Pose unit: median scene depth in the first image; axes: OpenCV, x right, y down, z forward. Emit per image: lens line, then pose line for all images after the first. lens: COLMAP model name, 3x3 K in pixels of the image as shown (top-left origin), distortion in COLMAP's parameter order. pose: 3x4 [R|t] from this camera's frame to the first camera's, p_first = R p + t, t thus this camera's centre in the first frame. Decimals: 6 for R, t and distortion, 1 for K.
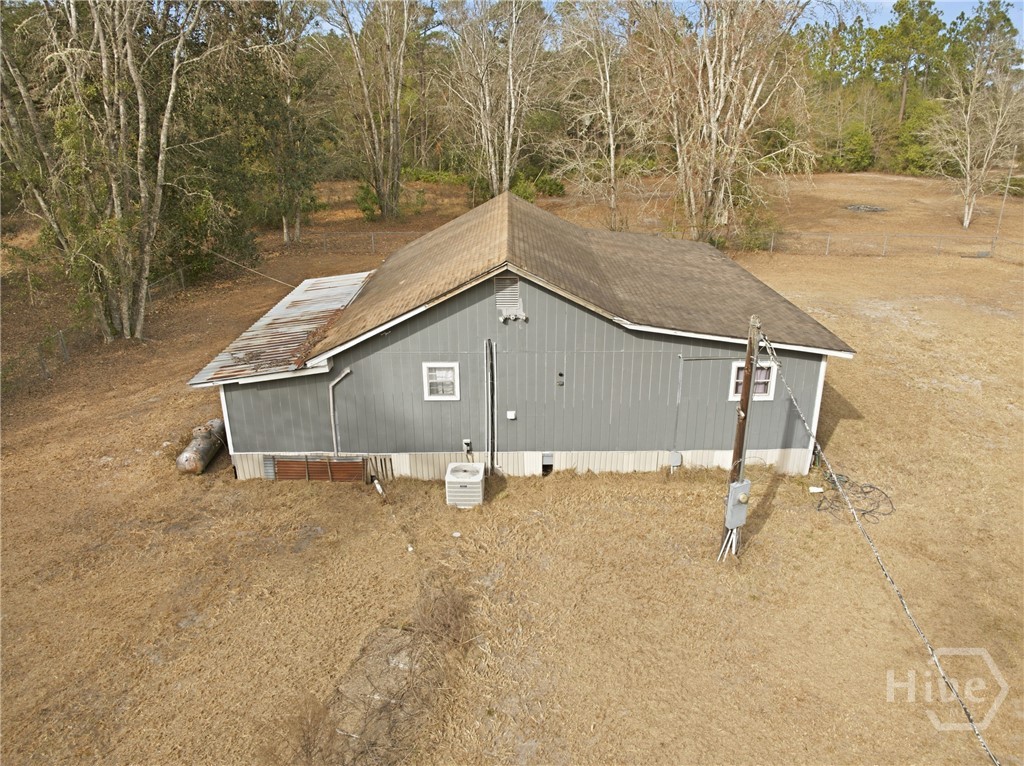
lens RADIAL K [[721.9, 0, 515.6], [0, 721.9, 382.4], [0, 0, 1]] dist [-0.043140, 0.015607]
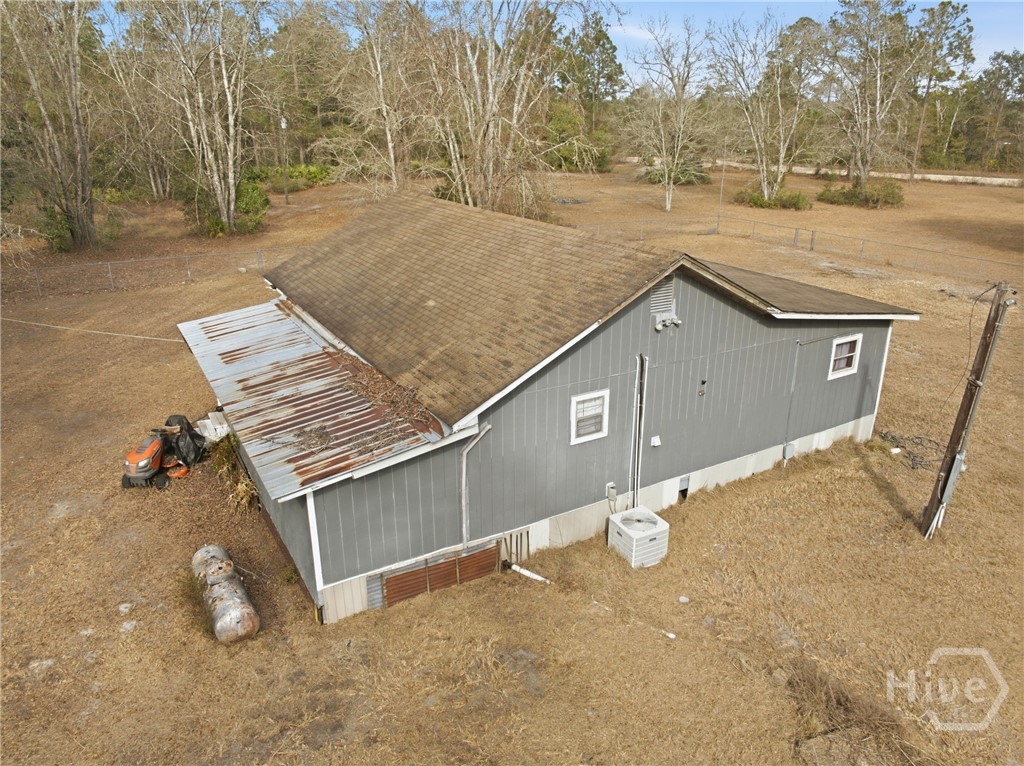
lens RADIAL K [[721.9, 0, 518.6], [0, 721.9, 382.6], [0, 0, 1]] dist [-0.043140, 0.015607]
pose [[0.866315, -0.168872, 0.470085, -0.513293], [0.175495, 0.984021, 0.030077, -0.072486], [-0.467653, 0.056442, 0.882108, 0.331175]]
